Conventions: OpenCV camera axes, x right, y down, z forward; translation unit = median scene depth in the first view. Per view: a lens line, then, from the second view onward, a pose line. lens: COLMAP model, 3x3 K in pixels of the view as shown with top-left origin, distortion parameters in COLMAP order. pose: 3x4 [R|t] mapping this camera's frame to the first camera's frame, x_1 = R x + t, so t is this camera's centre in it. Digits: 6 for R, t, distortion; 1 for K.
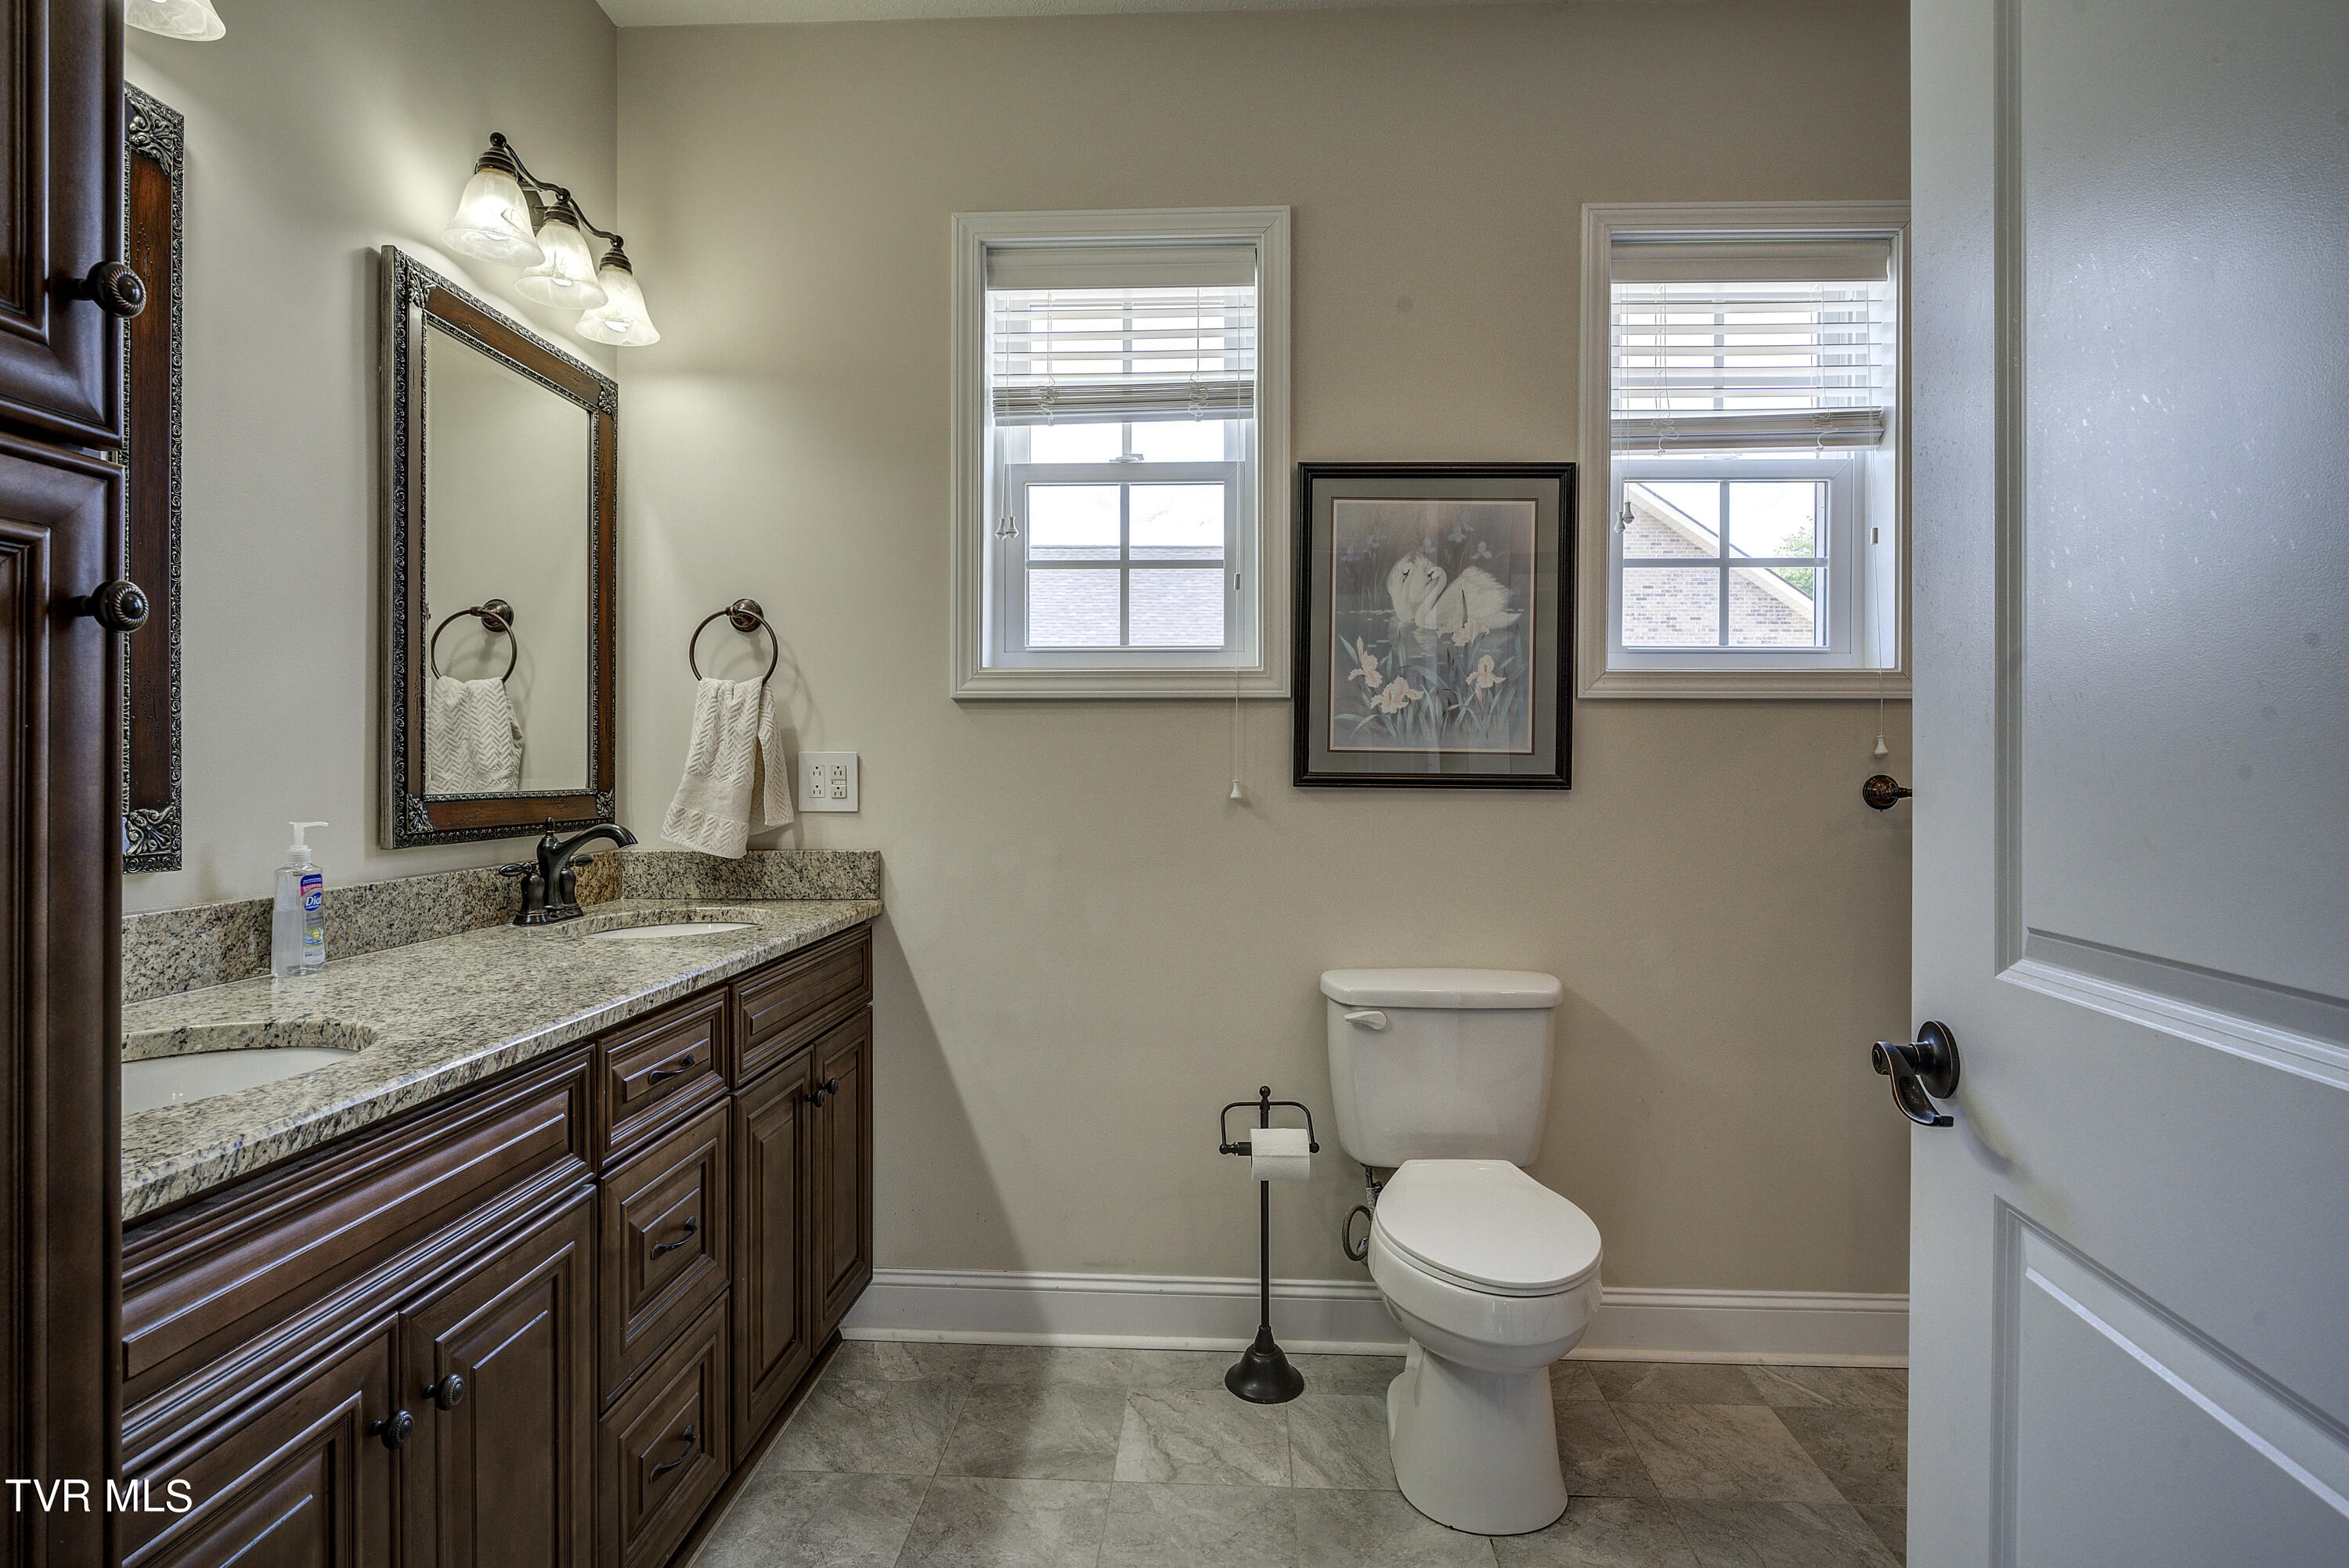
lens RADIAL K [[1244.4, 0, 1180.3], [0, 1244.4, 787.8], [0, 0, 1]] dist [0.010766, -0.004349]
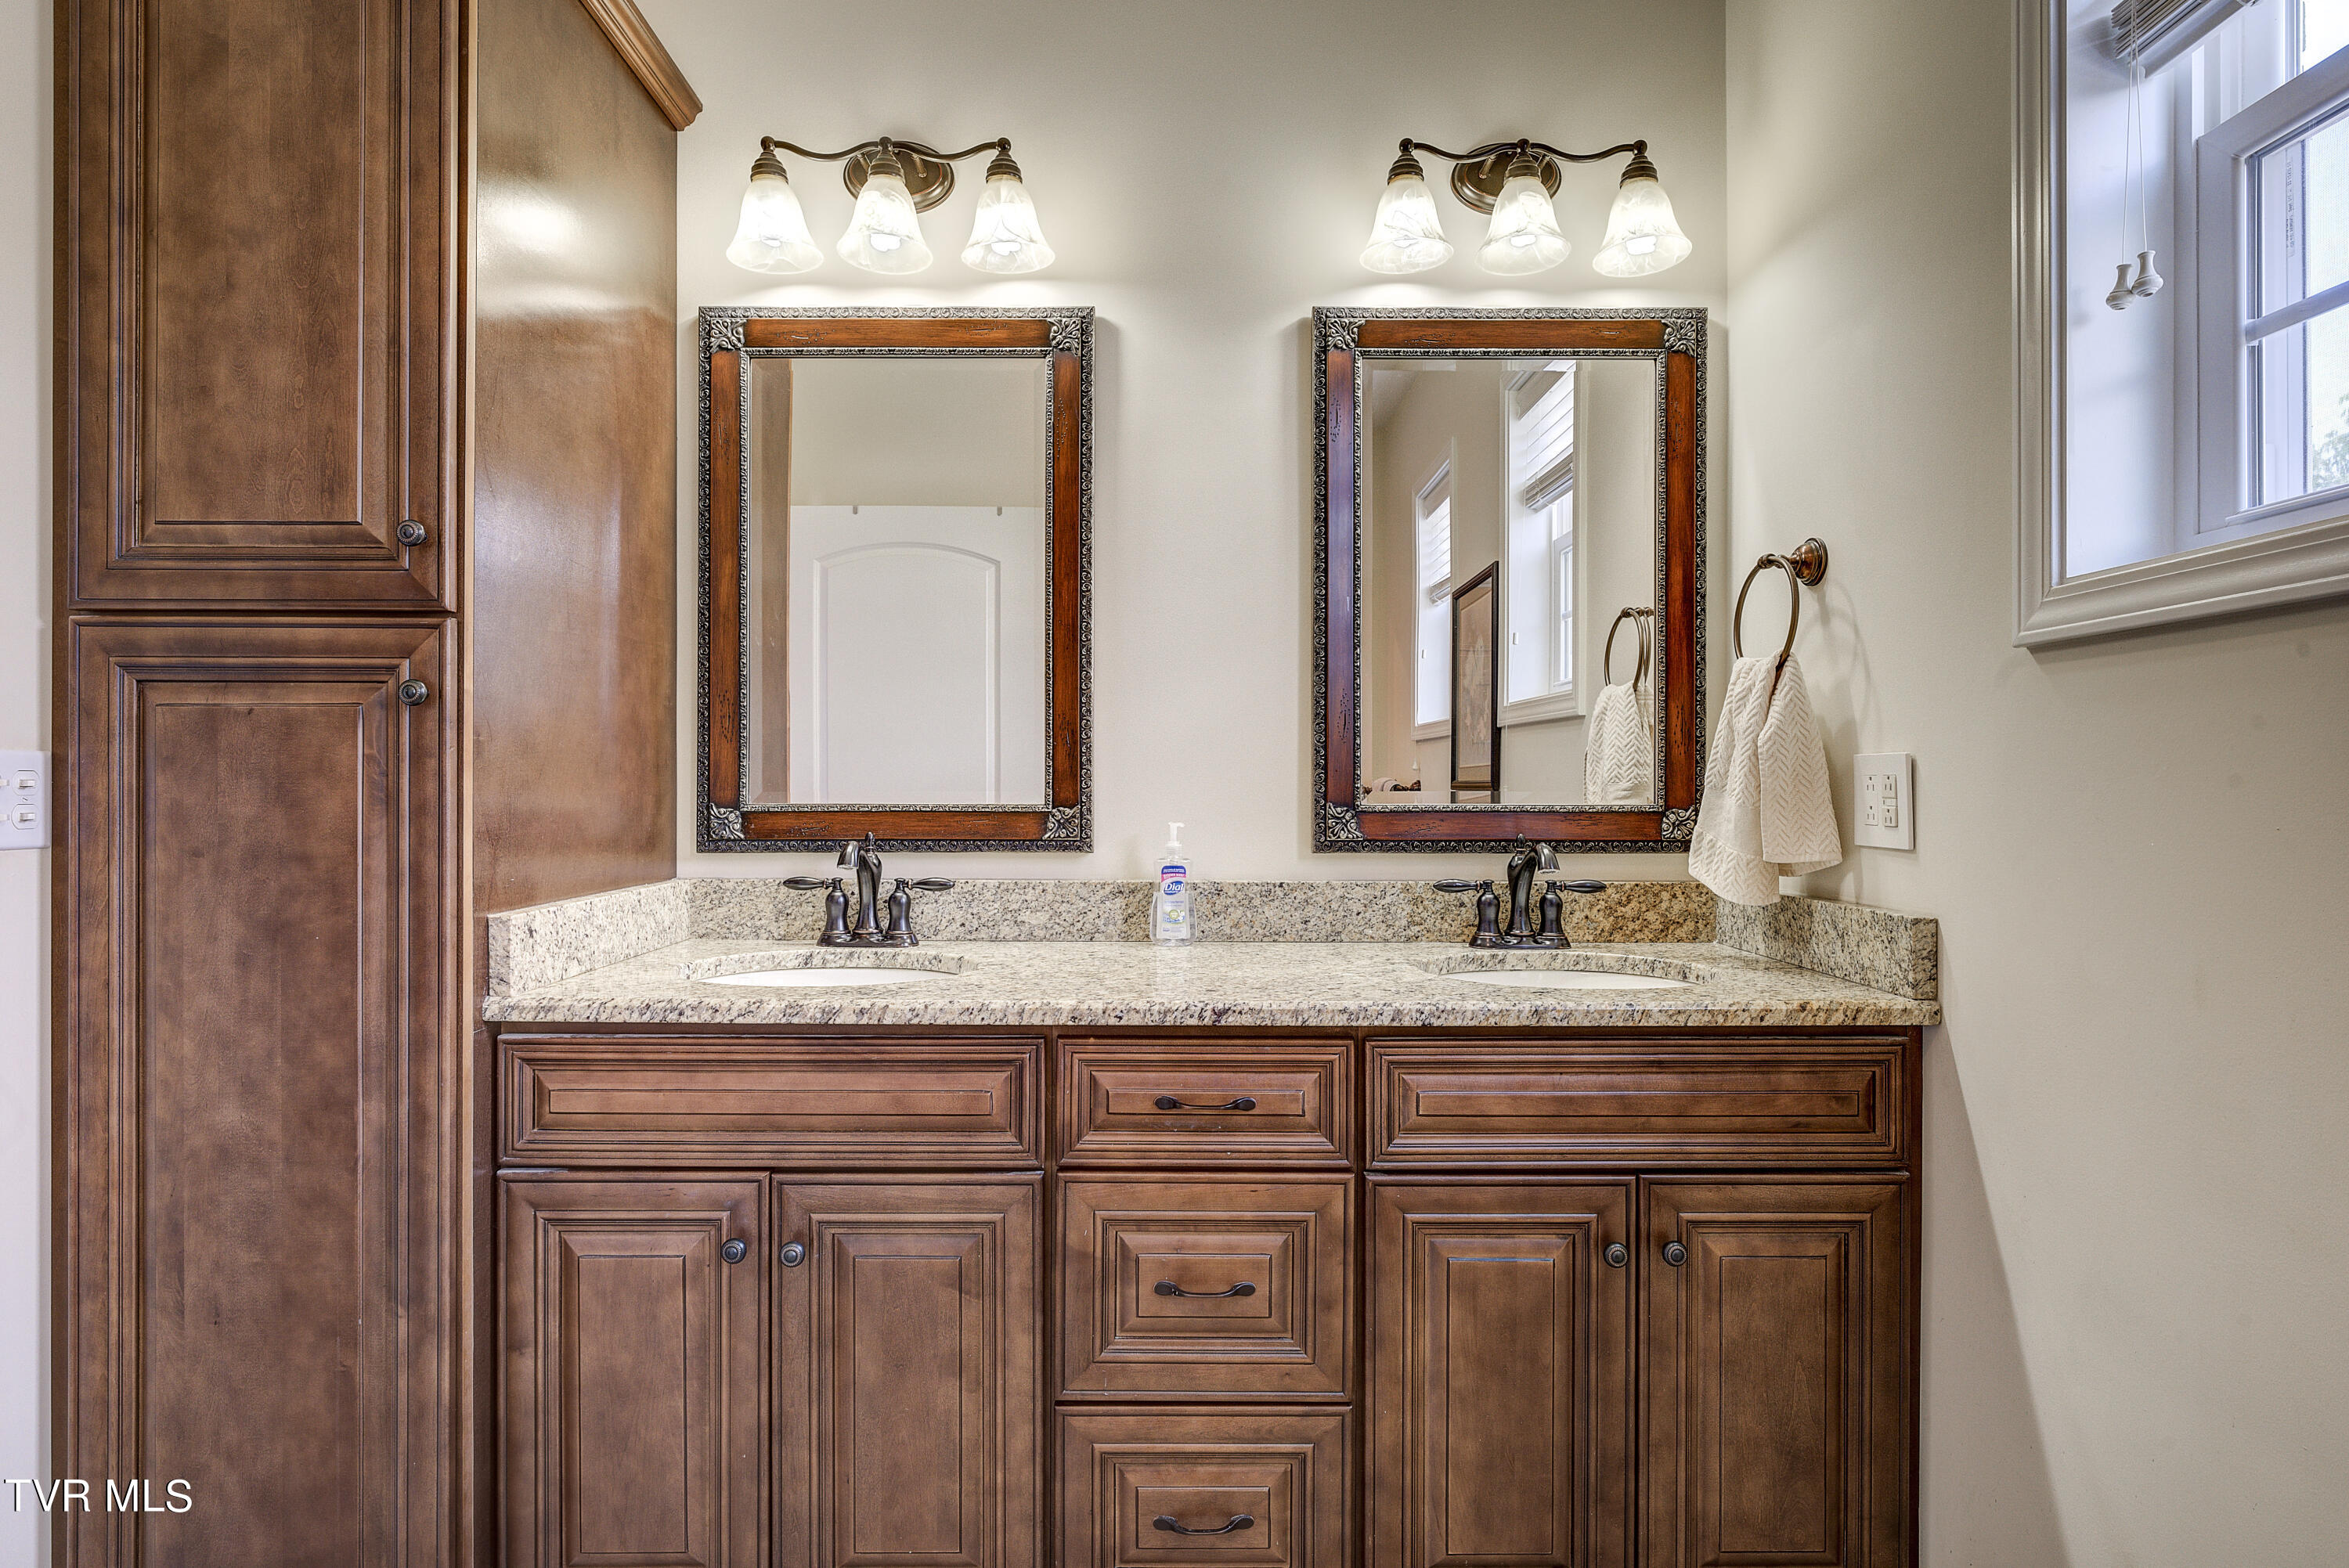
lens RADIAL K [[1202.4, 0, 1172.0], [0, 1202.4, 791.6], [0, 0, 1]] dist [0.001087, -0.000085]
pose [[0.040628, 0.003158, -0.999169, 0.405187], [-0.019398, 0.999809, 0.002371, -0.005089], [0.998986, 0.019285, 0.040681, 0.795167]]
